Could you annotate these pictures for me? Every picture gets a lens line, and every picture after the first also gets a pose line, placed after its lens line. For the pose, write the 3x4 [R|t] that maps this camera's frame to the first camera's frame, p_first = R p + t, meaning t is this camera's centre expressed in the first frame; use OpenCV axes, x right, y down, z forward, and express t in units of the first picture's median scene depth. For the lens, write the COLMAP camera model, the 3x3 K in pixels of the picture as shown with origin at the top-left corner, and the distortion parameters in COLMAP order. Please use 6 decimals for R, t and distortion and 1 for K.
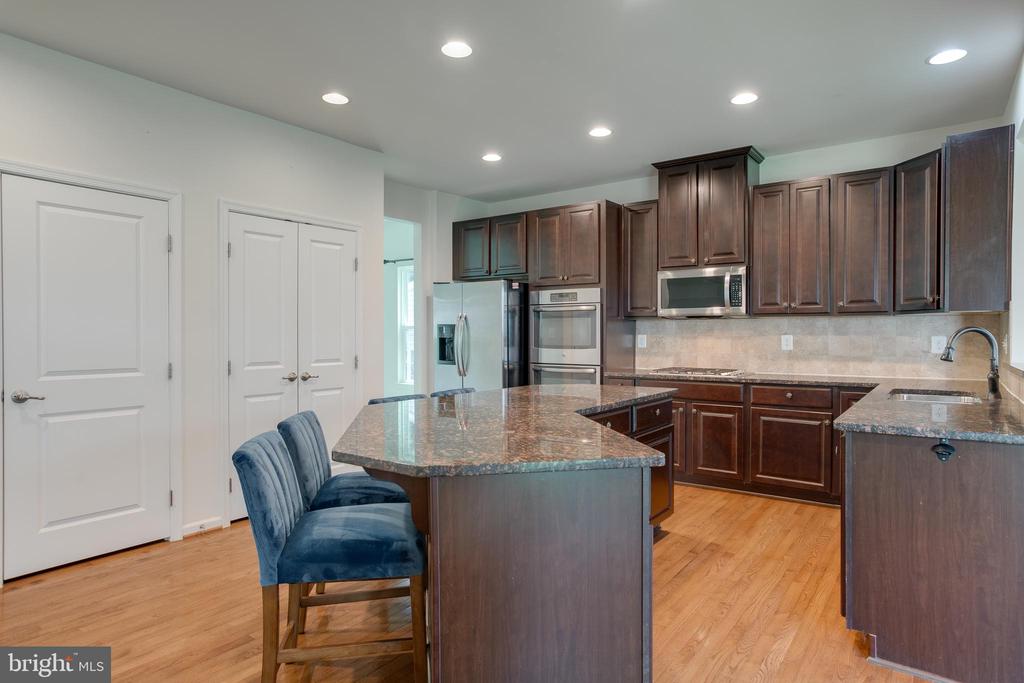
lens RADIAL K [[503.1, 0, 513.1], [0, 503.1, 337.9], [0, 0, 1]] dist [-0.037929, 0.000471]
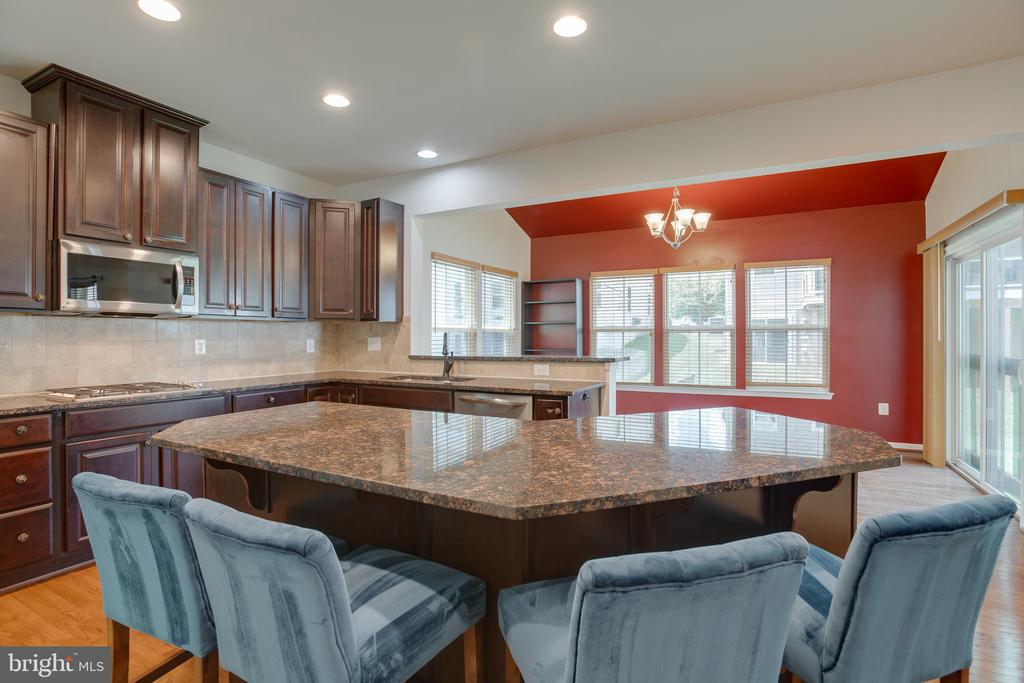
lens RADIAL K [[503.1, 0, 513.1], [0, 503.1, 337.9], [0, 0, 1]] dist [-0.037929, 0.000471]
pose [[-0.146951, -0.001445, 0.989143, -0.448654], [0.007573, 0.999968, 0.002586, -0.005482], [-0.989115, 0.007871, -0.146936, 0.591907]]
